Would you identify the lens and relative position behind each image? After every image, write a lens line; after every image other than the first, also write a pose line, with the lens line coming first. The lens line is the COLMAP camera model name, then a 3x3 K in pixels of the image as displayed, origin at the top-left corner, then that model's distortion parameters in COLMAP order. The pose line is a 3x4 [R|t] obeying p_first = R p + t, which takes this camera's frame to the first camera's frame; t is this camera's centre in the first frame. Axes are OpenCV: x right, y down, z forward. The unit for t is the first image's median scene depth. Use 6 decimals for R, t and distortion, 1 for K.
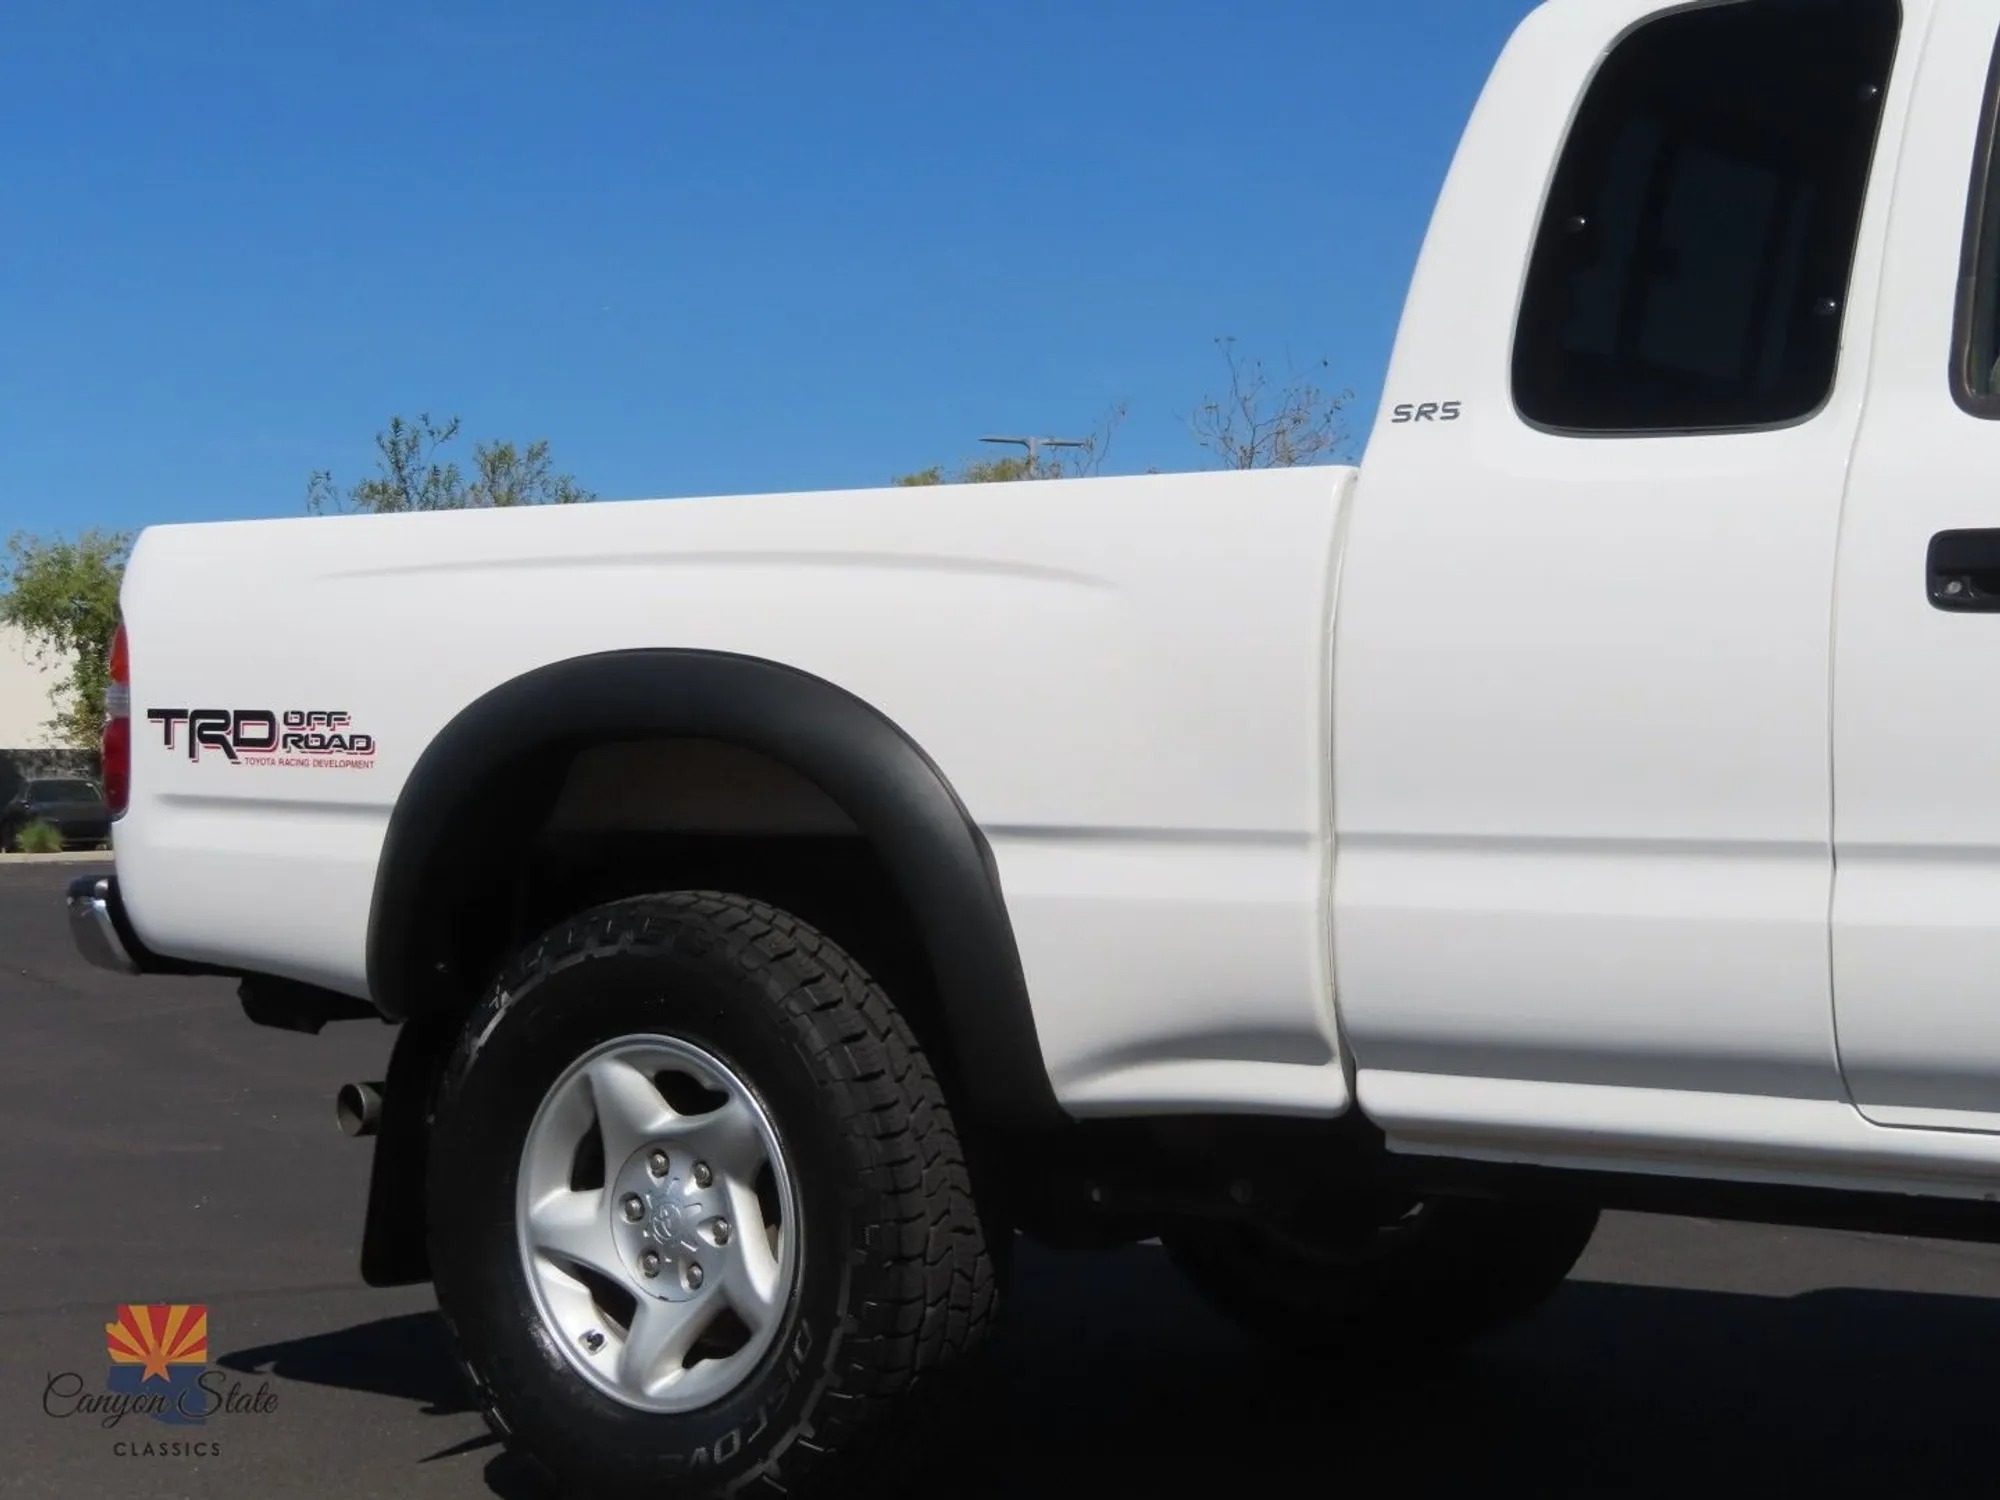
lens RADIAL K [[3406.0, 0, 1058.6], [0, 3406.0, 753.1], [0, 0, 1]] dist [0.011091, 0.057842]
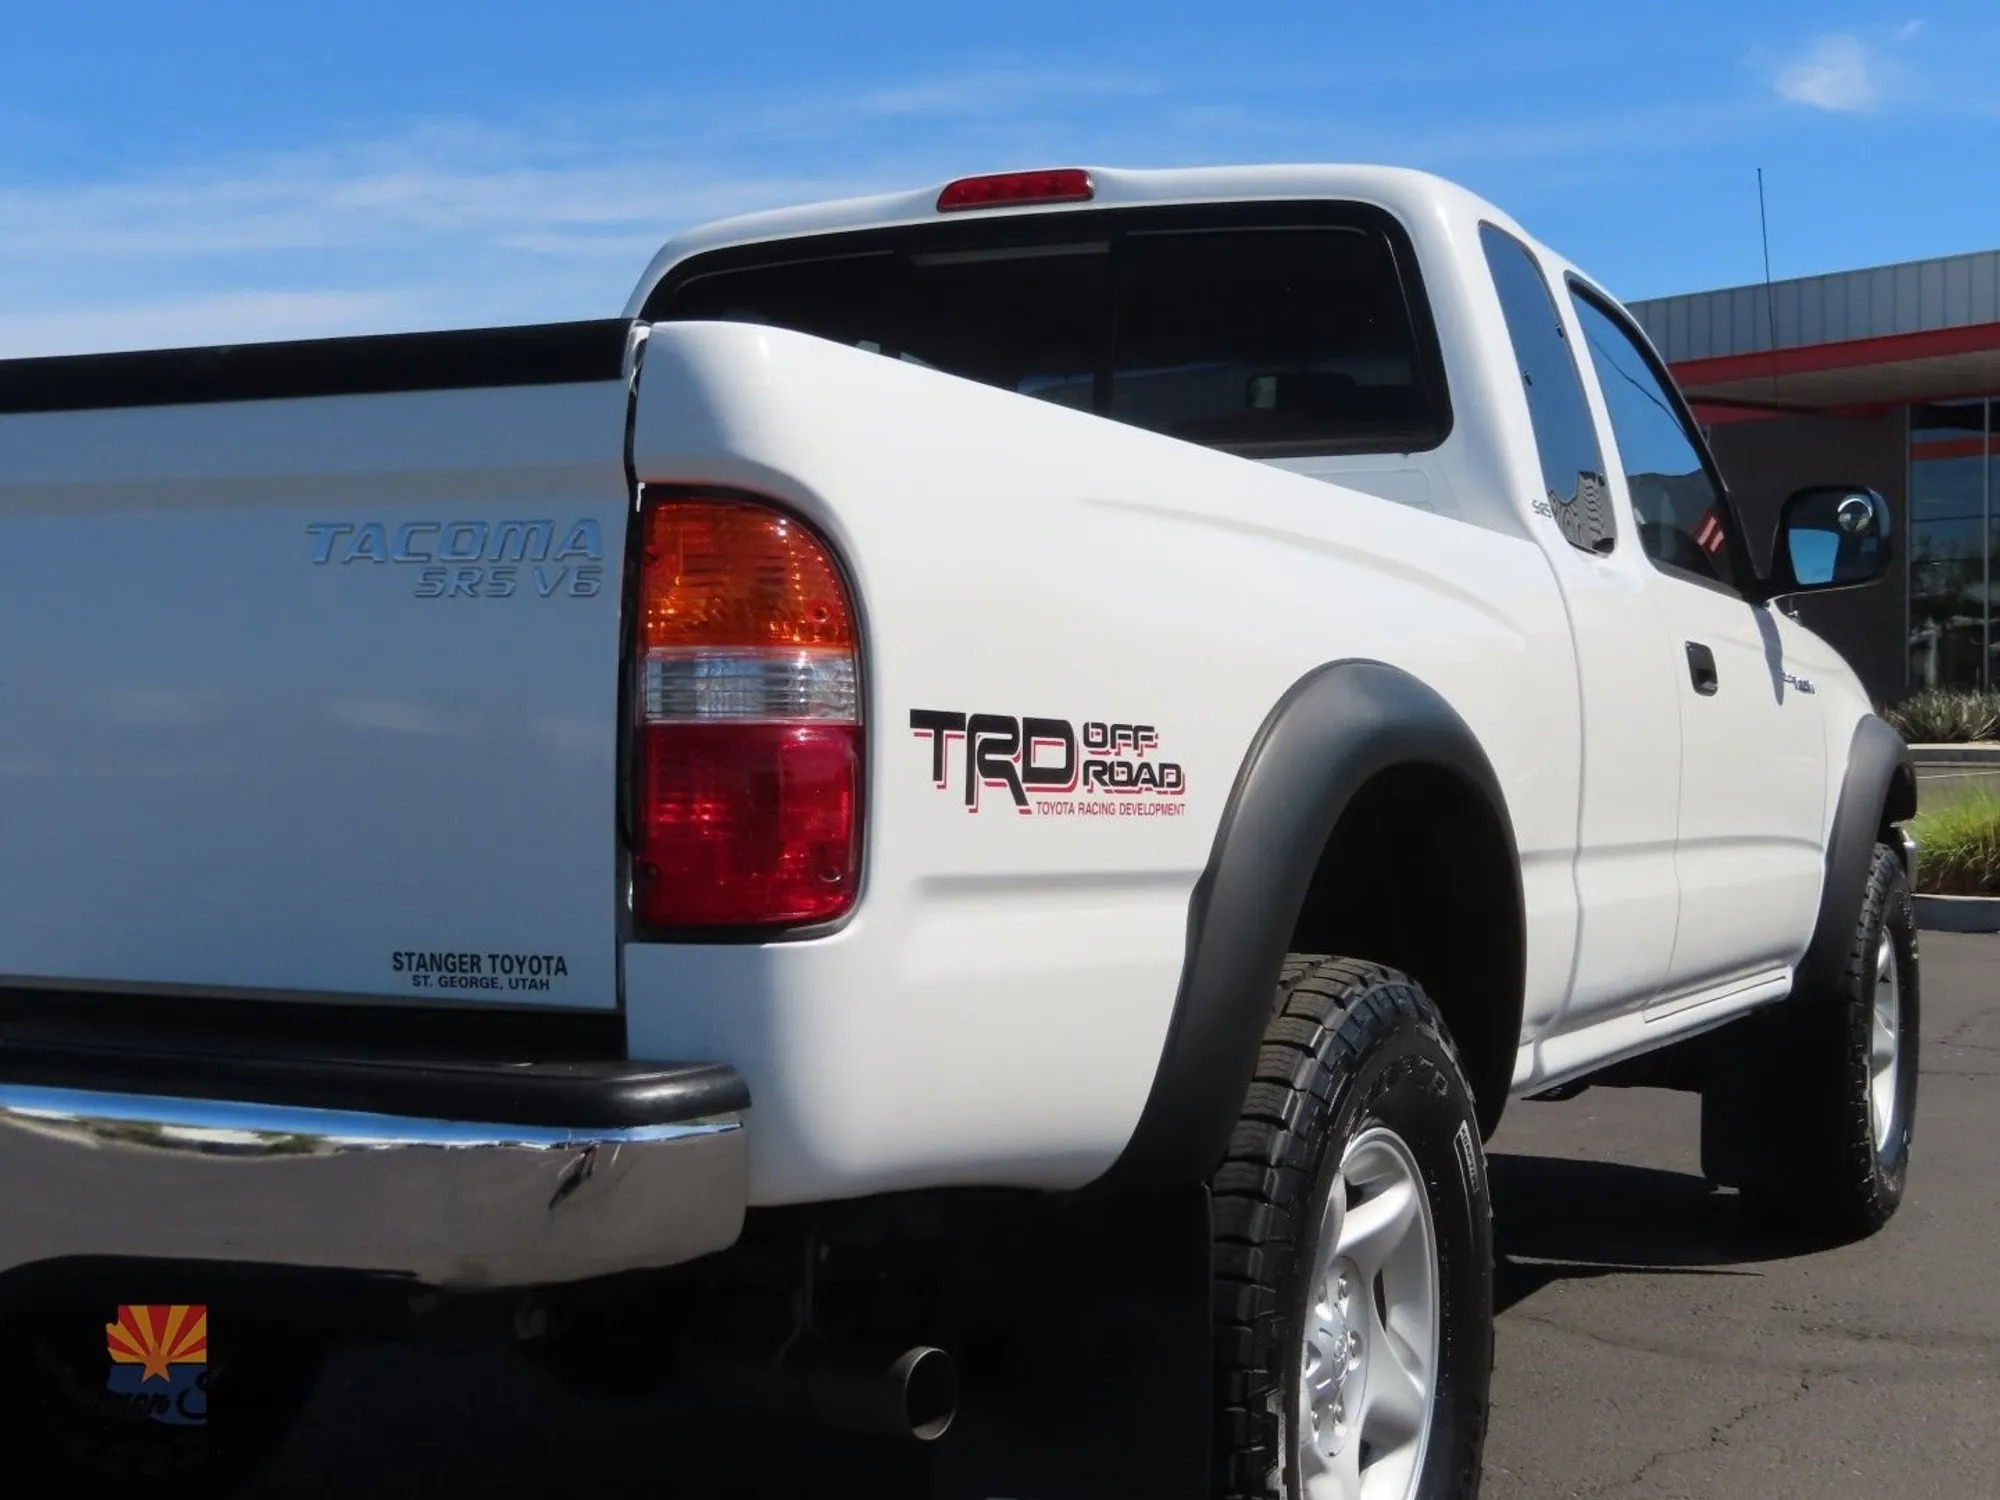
lens RADIAL K [[2873.3, 0, 1000.0], [0, 2873.3, 750.0], [0, 0, 1]] dist [0.000264, 0.041108]
pose [[-0.177153, 0.001560, 0.984182, -0.715330], [-0.006677, 0.999974, -0.002787, -0.006009], [-0.984161, -0.007065, -0.177138, 1.102328]]
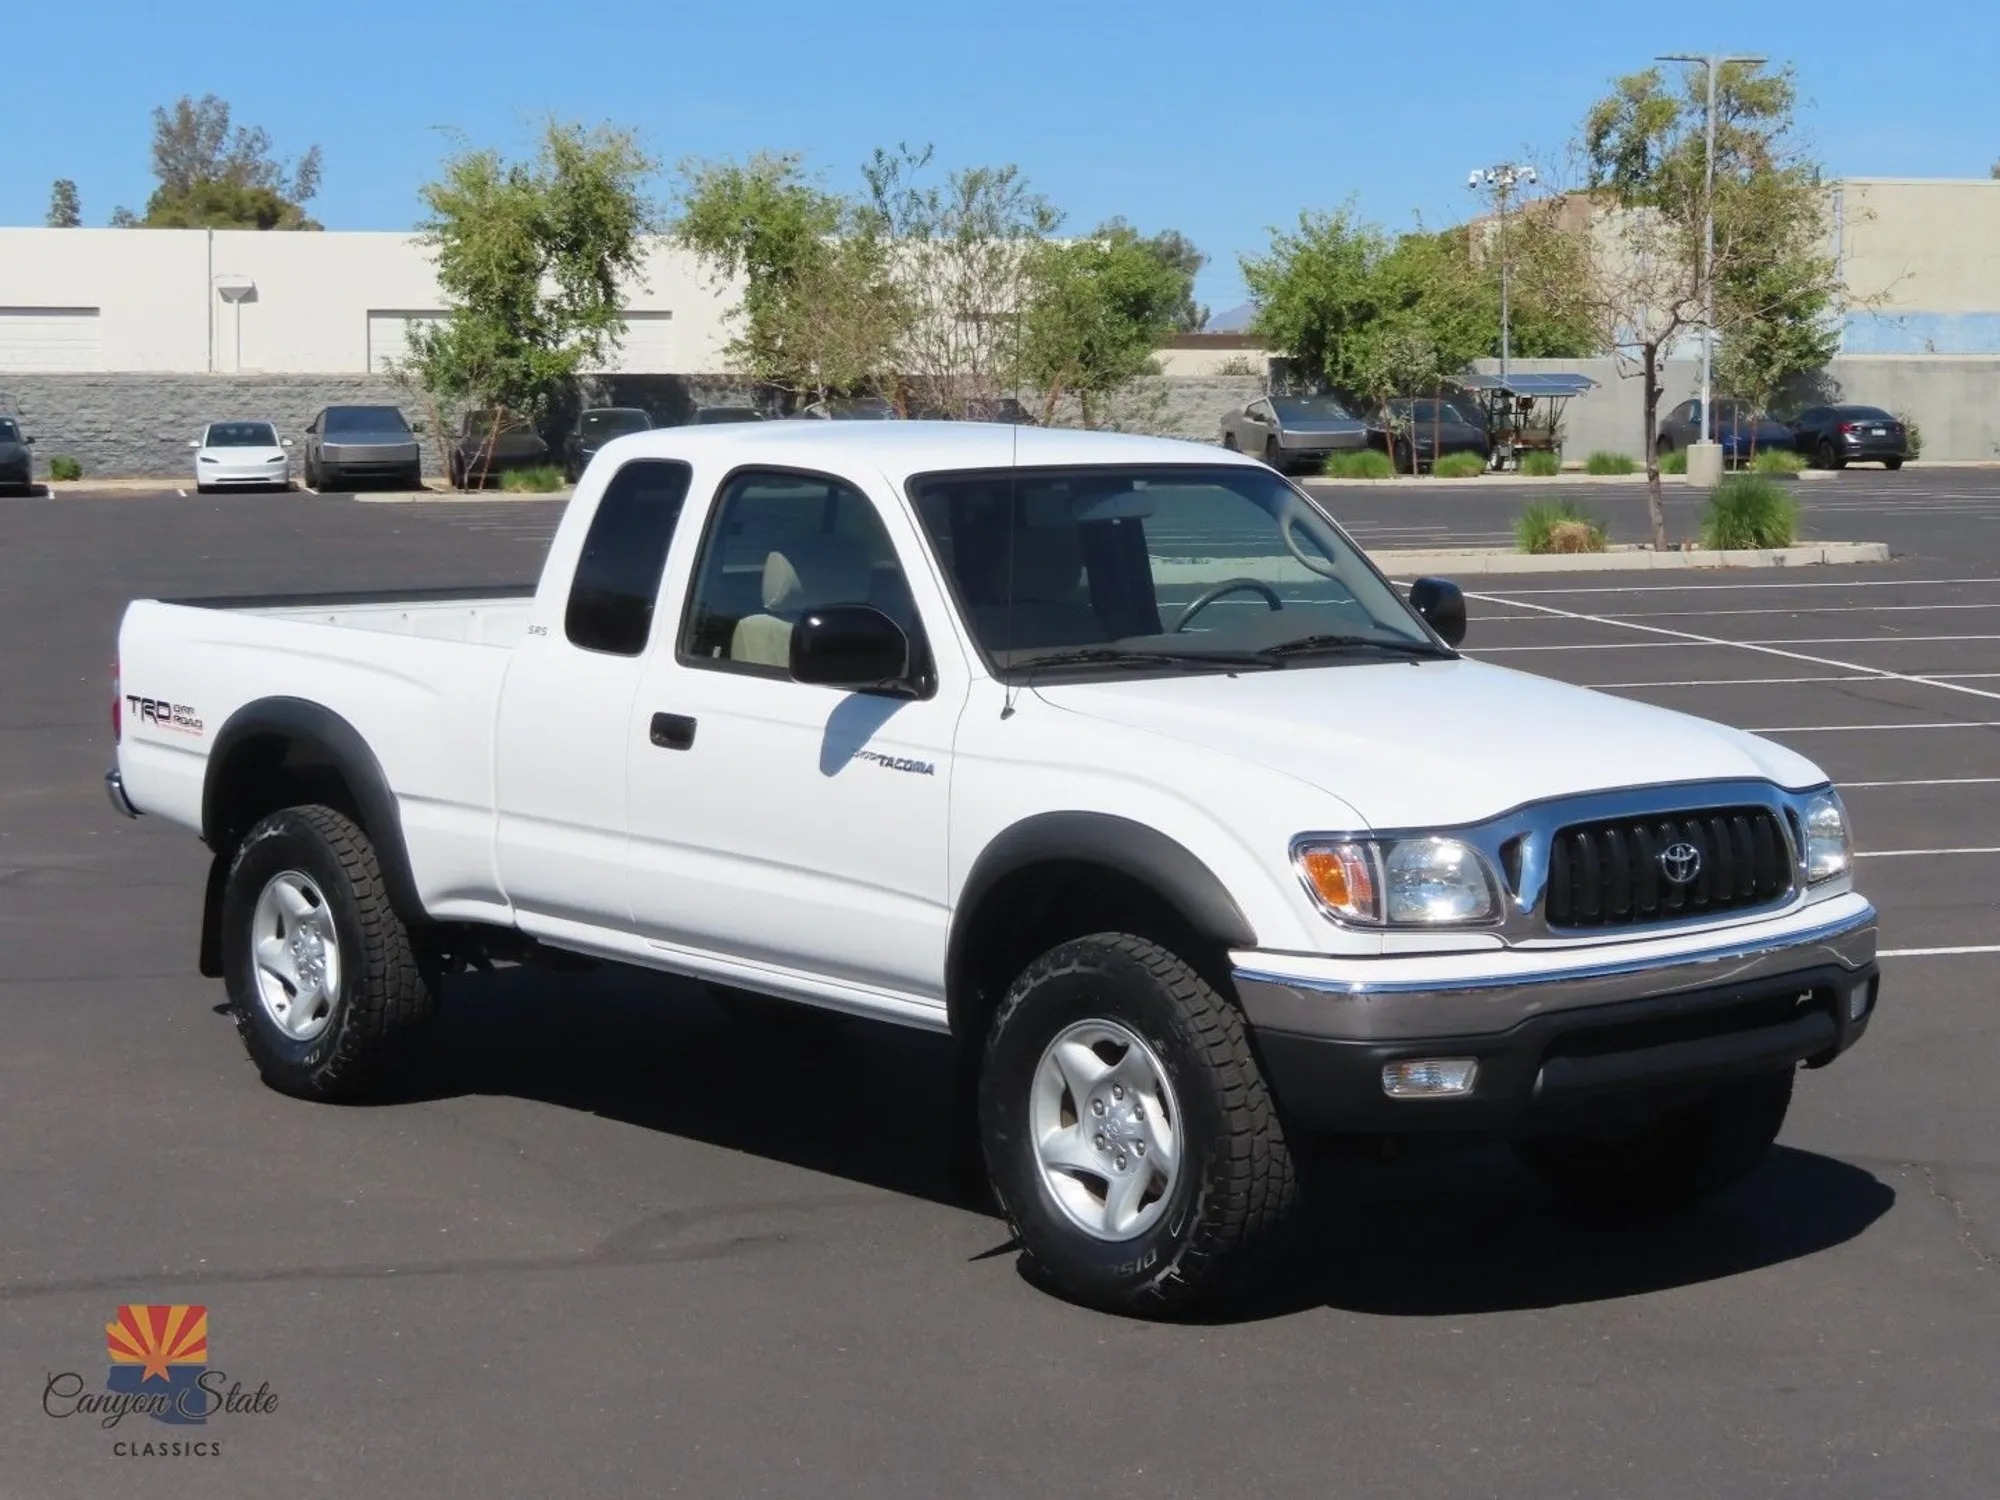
lens RADIAL K [[3775.6, 0, 949.4], [0, 3775.6, 748.3], [0, 0, 1]] dist [0.097625, -0.095177]
pose [[0.969136, 0.029292, -0.244778, 0.811191], [-0.002689, 0.994113, 0.108314, -0.239983], [0.246510, -0.104313, 0.963510, -1.140678]]
